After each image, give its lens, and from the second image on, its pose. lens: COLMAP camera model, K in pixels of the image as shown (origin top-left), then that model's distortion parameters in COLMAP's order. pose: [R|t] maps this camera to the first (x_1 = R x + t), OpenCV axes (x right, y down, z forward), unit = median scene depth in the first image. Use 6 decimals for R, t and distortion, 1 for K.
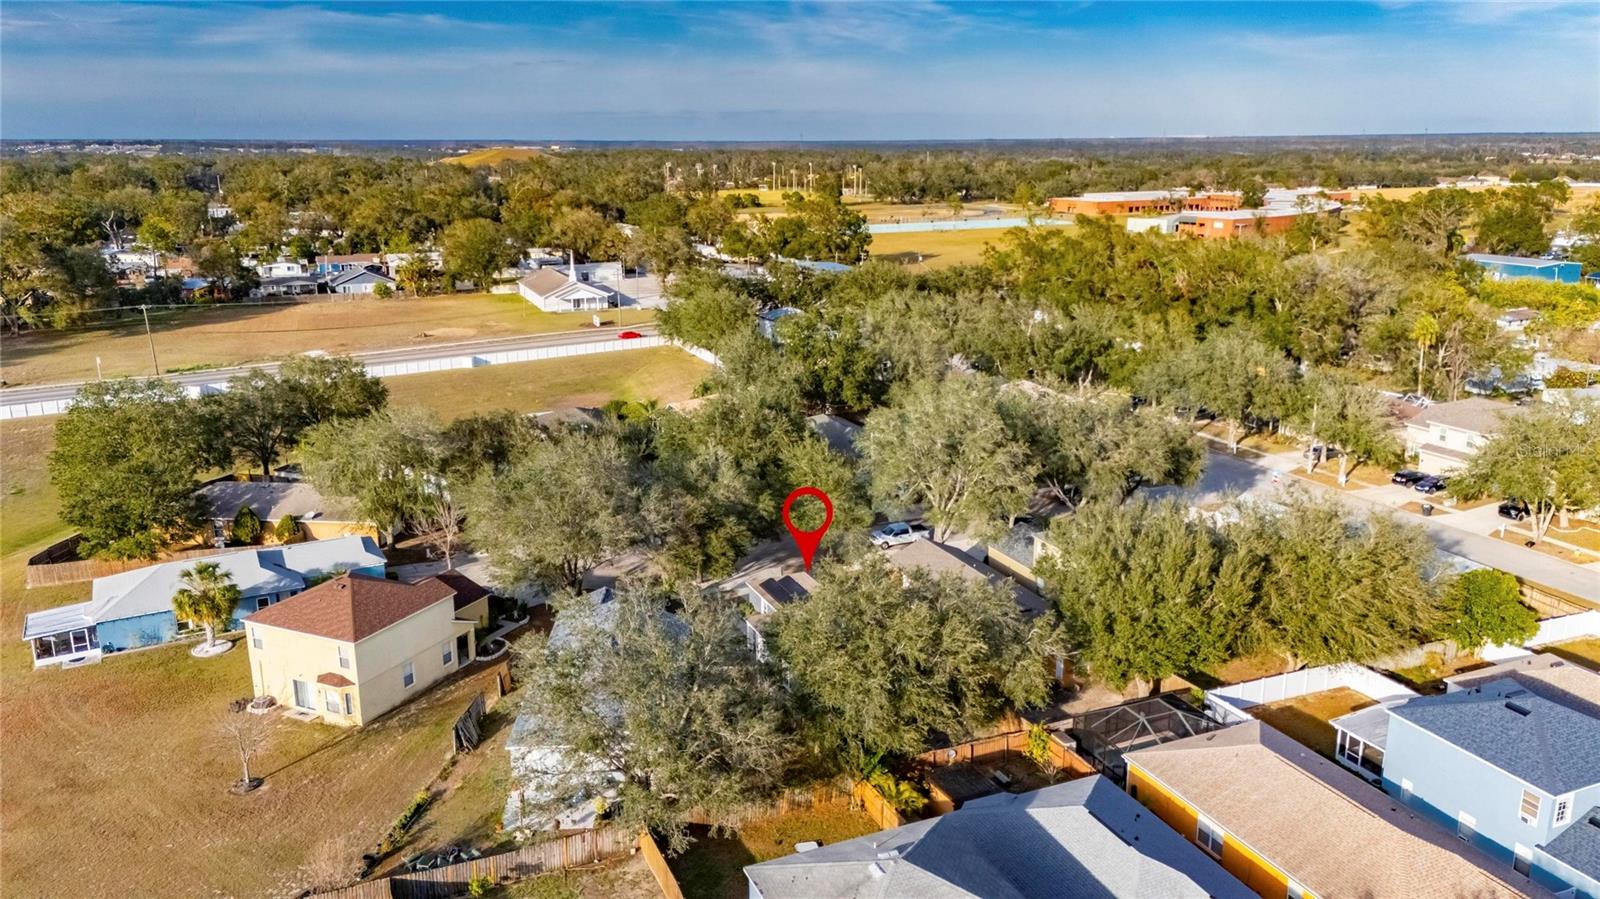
lens RADIAL K [[1180.5, 0, 808.8], [0, 1180.5, 441.1], [0, 0, 1]] dist [0.089549, -0.122689]
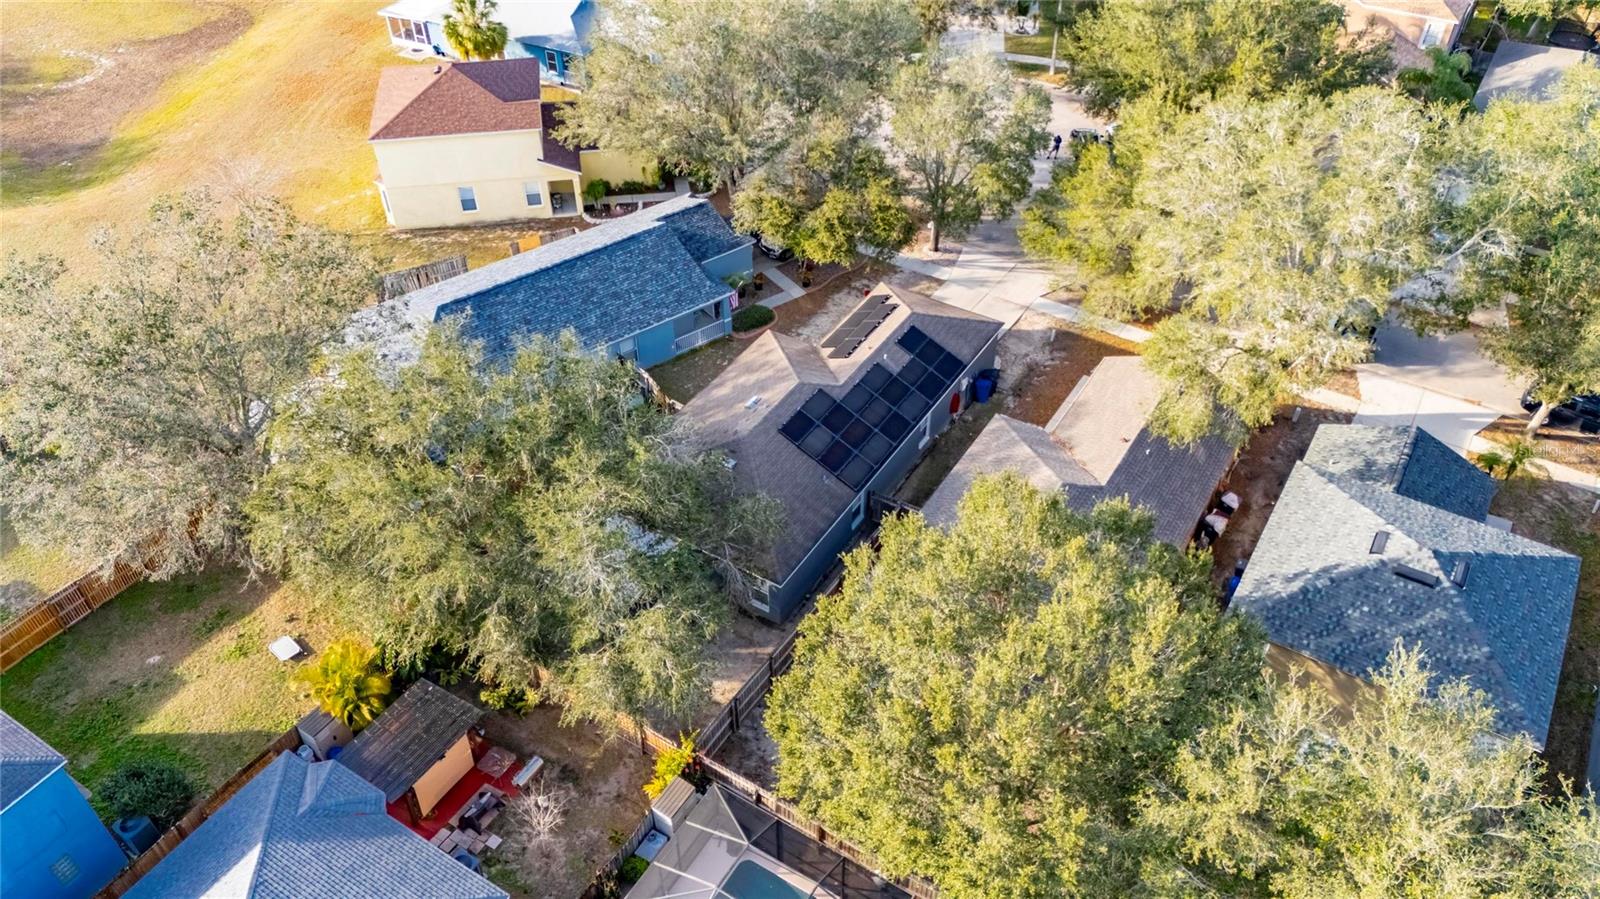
lens RADIAL K [[1172.2, 0, 807.0], [0, 1172.2, 450.0], [0, 0, 1]] dist [0.063314, -0.053527]
pose [[0.562574, 0.550513, -0.616803, 0.175682], [-0.203359, 0.815282, 0.542181, -0.069801], [0.801346, -0.179585, 0.570608, 0.266512]]
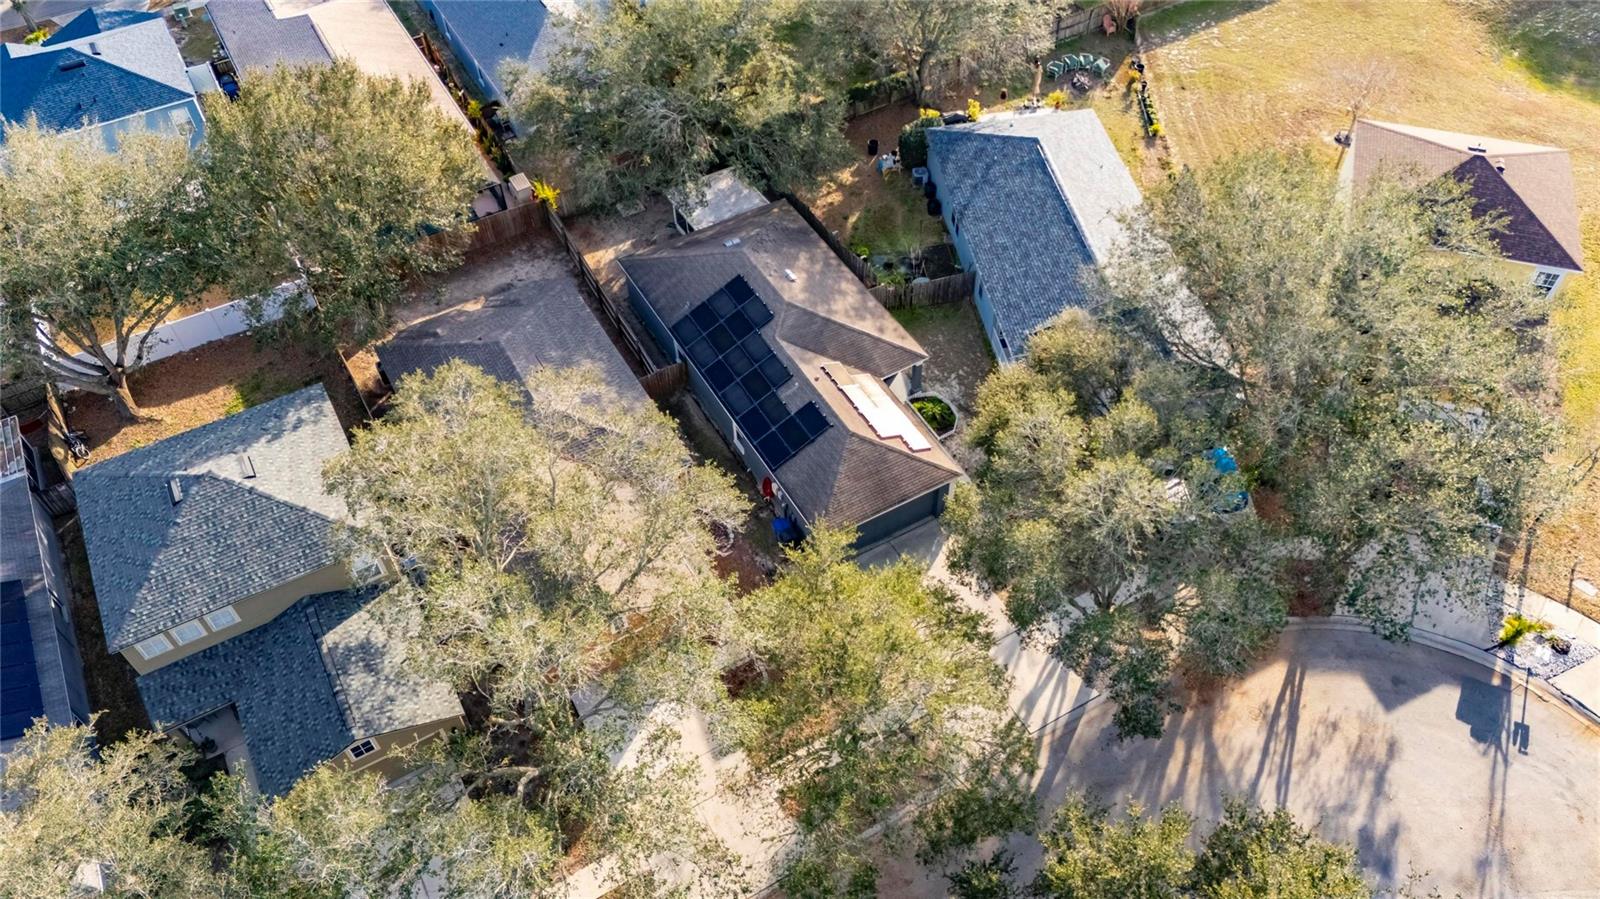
lens RADIAL K [[1172.2, 0, 807.0], [0, 1172.2, 450.0], [0, 0, 1]] dist [0.063314, -0.053527]
pose [[-0.994326, 0.094682, -0.048491, 0.019855], [-0.000944, 0.447969, 0.894049, -0.169960], [0.106373, 0.889022, -0.445337, 0.566103]]
